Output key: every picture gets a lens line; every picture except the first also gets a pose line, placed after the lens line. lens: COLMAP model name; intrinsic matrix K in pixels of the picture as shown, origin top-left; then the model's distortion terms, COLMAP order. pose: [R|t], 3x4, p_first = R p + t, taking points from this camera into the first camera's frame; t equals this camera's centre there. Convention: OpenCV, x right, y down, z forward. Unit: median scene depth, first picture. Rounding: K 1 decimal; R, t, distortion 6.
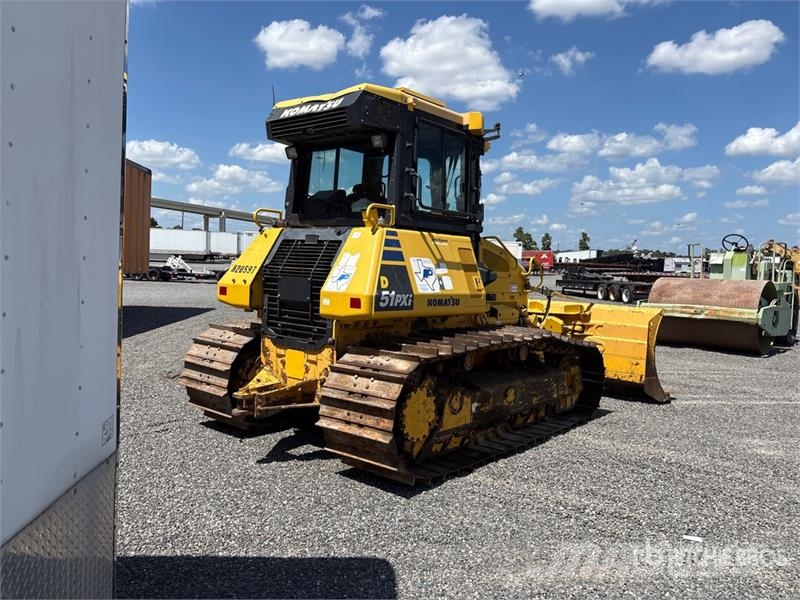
lens RADIAL K [[606.5, 0, 394.7], [0, 606.5, 294.1], [0, 0, 1]] dist [0.043379, -0.055425]
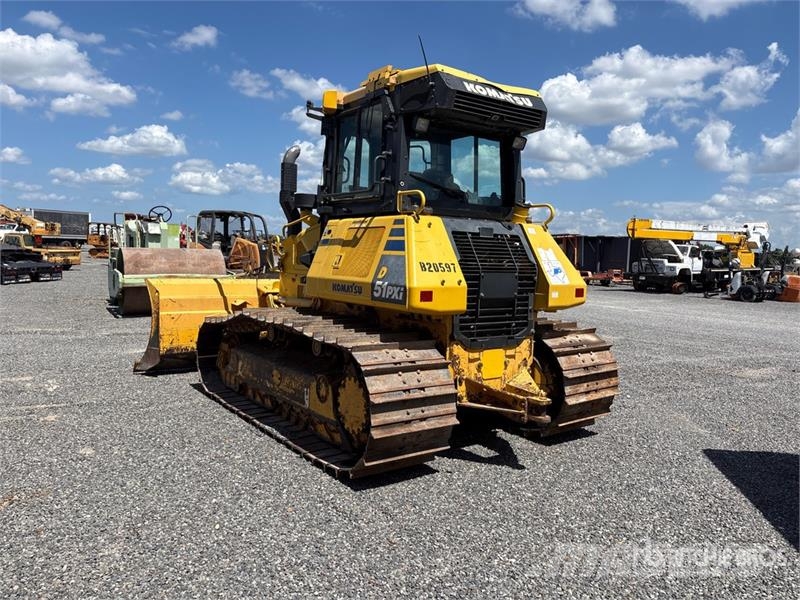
lens RADIAL K [[606.5, 0, 405.4], [0, 606.5, 297.8], [0, 0, 1]] dist [0.043379, -0.055425]
pose [[0.232536, -0.097736, 0.967665, -1.063322], [0.021843, 0.995212, 0.095269, -0.079090], [-0.972343, -0.001017, 0.233557, 0.870108]]
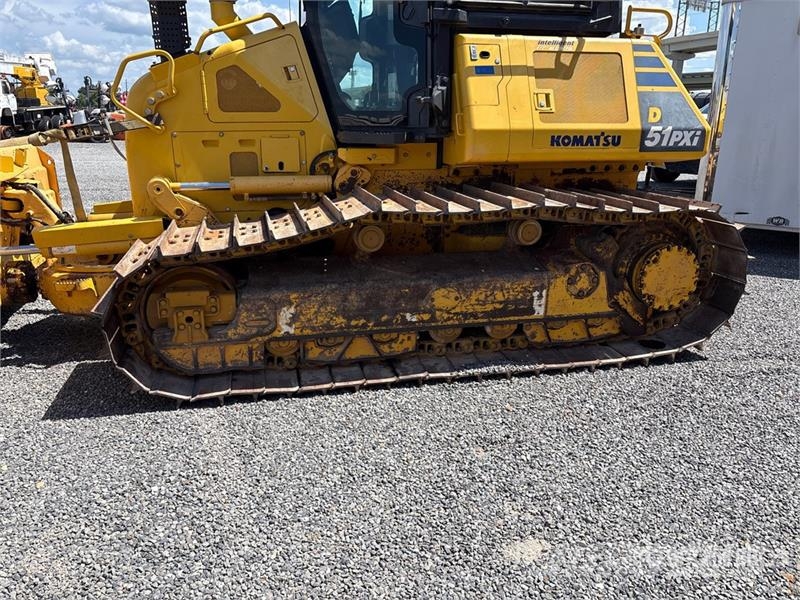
lens RADIAL K [[606.5, 0, 400.4], [0, 606.5, 299.0], [0, 0, 1]] dist [0.043379, -0.055425]
pose [[-0.811177, -0.216487, 0.543254, -0.449022], [-0.015381, 0.936533, 0.350241, -0.077101], [-0.584598, 0.275752, -0.763024, 1.833372]]
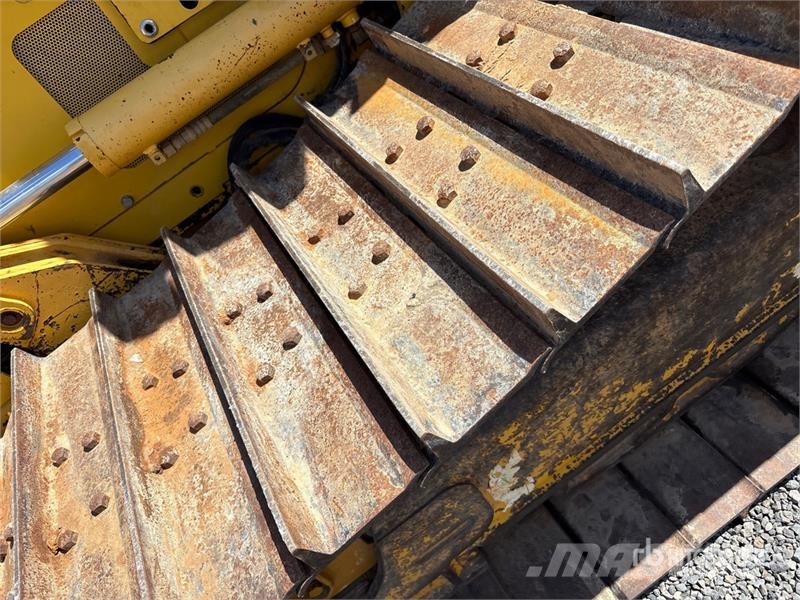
lens RADIAL K [[606.5, 0, 400.4], [0, 606.5, 295.0], [0, 0, 1]] dist [0.043379, -0.055425]
pose [[-0.882210, -0.041643, 0.469011, -0.093146], [0.362618, 0.575308, 0.733164, -0.039228], [-0.300357, 0.816876, -0.492442, 1.503092]]
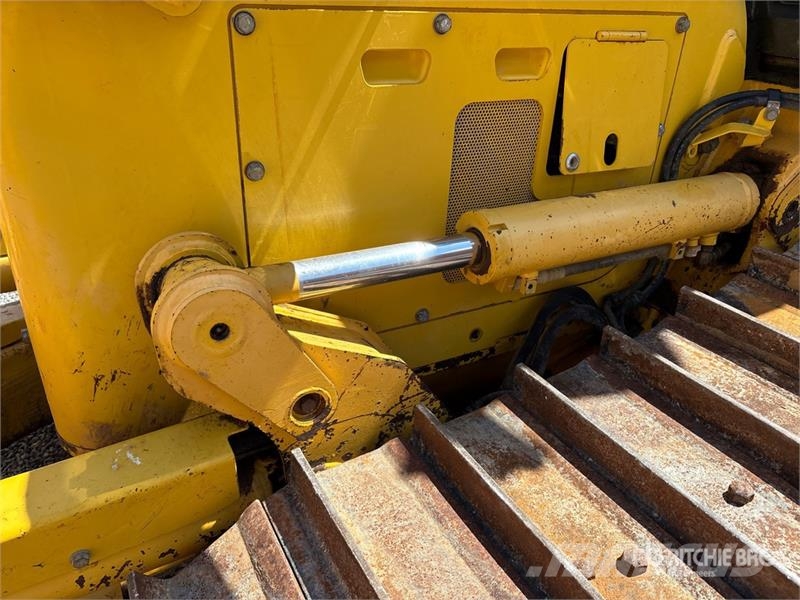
lens RADIAL K [[606.5, 0, 399.3], [0, 606.5, 301.8], [0, 0, 1]] dist [0.043379, -0.055425]
pose [[-0.933735, -0.236149, 0.269021, 0.066065], [-0.072466, 0.860667, 0.503984, -0.025018], [-0.350553, 0.451093, -0.820748, 1.545880]]
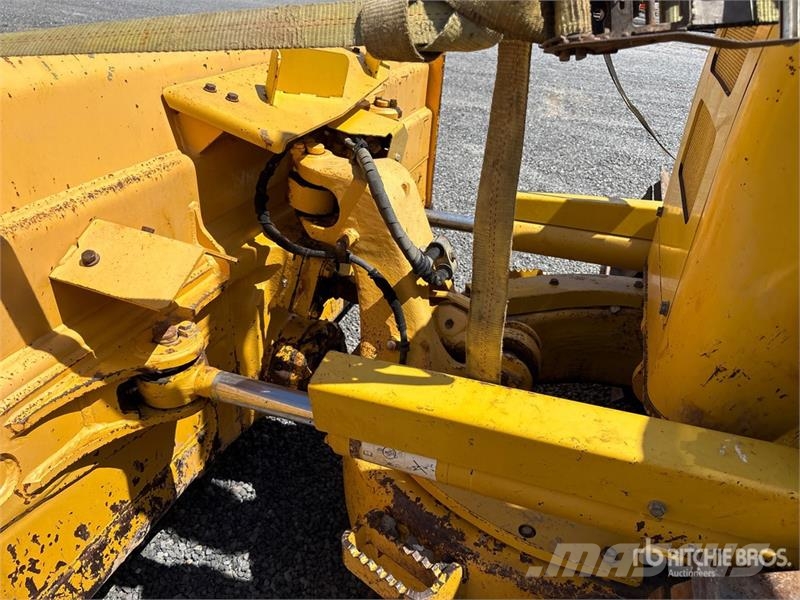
lens RADIAL K [[606.5, 0, 400.1], [0, 606.5, 300.3], [0, 0, 1]] dist [0.043379, -0.055425]
pose [[-0.359434, -0.507334, 0.783211, 0.084141], [-0.048728, 0.848360, 0.527172, -0.024225], [-0.931898, 0.151319, -0.329651, 1.585799]]
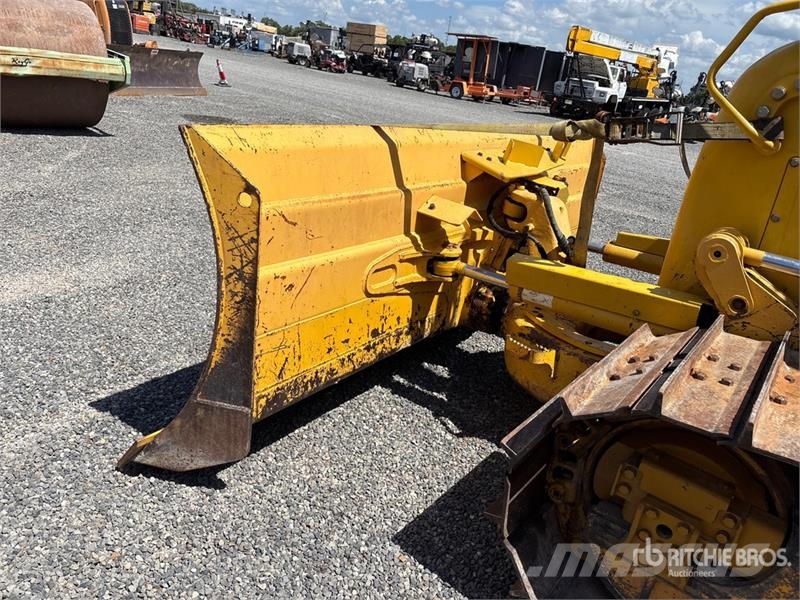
lens RADIAL K [[606.5, 0, 394.4], [0, 606.5, 302.2], [0, 0, 1]] dist [0.043379, -0.055425]
pose [[-0.048424, -0.407483, 0.911928, -0.187987], [-0.092260, 0.910921, 0.402134, -0.054159], [-0.994557, -0.064662, -0.081705, 1.670413]]
